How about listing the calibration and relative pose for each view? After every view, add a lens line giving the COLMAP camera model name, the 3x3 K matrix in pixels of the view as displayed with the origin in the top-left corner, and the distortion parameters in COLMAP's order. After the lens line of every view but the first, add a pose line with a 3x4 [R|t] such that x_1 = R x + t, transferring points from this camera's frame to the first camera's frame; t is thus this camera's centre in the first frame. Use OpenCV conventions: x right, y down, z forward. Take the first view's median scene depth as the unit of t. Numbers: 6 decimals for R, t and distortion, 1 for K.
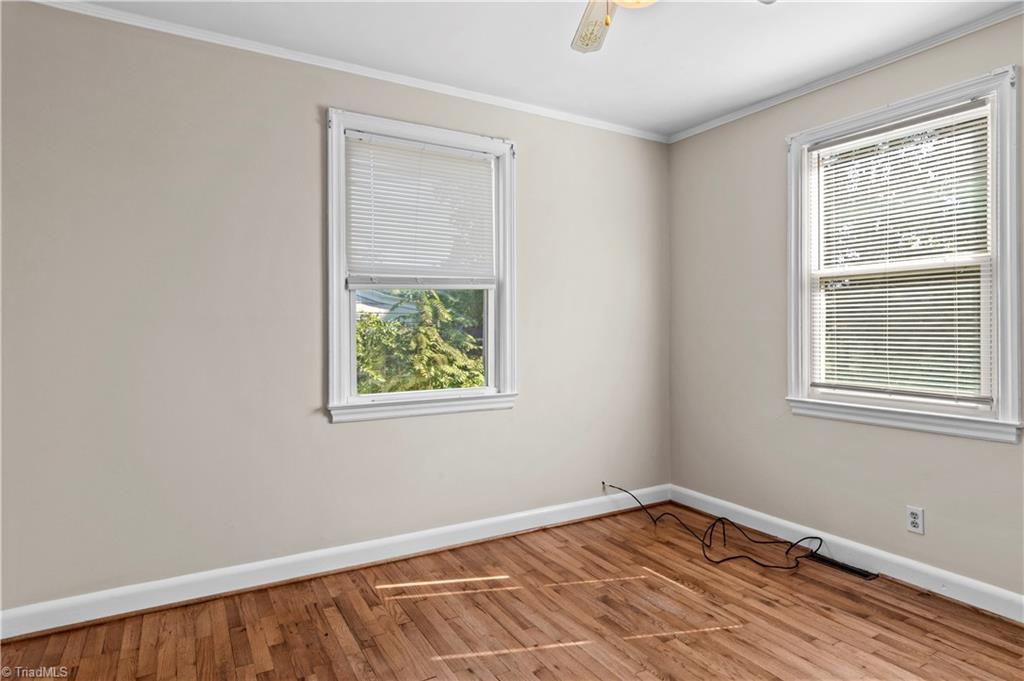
lens RADIAL K [[569.7, 0, 514.1], [0, 569.7, 333.4], [0, 0, 1]] dist [0.013062, 0.001992]
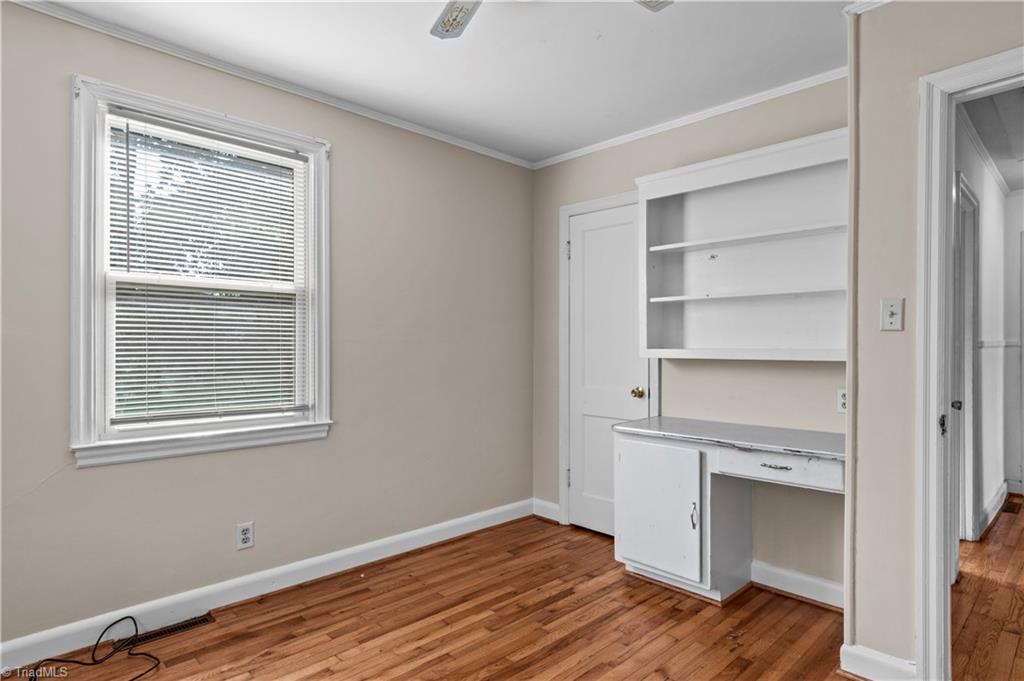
lens RADIAL K [[569.7, 0, 554.2], [0, 569.7, 347.3], [0, 0, 1]] dist [0.013062, 0.001992]
pose [[-0.258842, -0.007570, 0.965890, -0.424406], [0.002387, 0.999961, 0.008477, -0.017118], [-0.965917, 0.004499, -0.258814, 0.732439]]
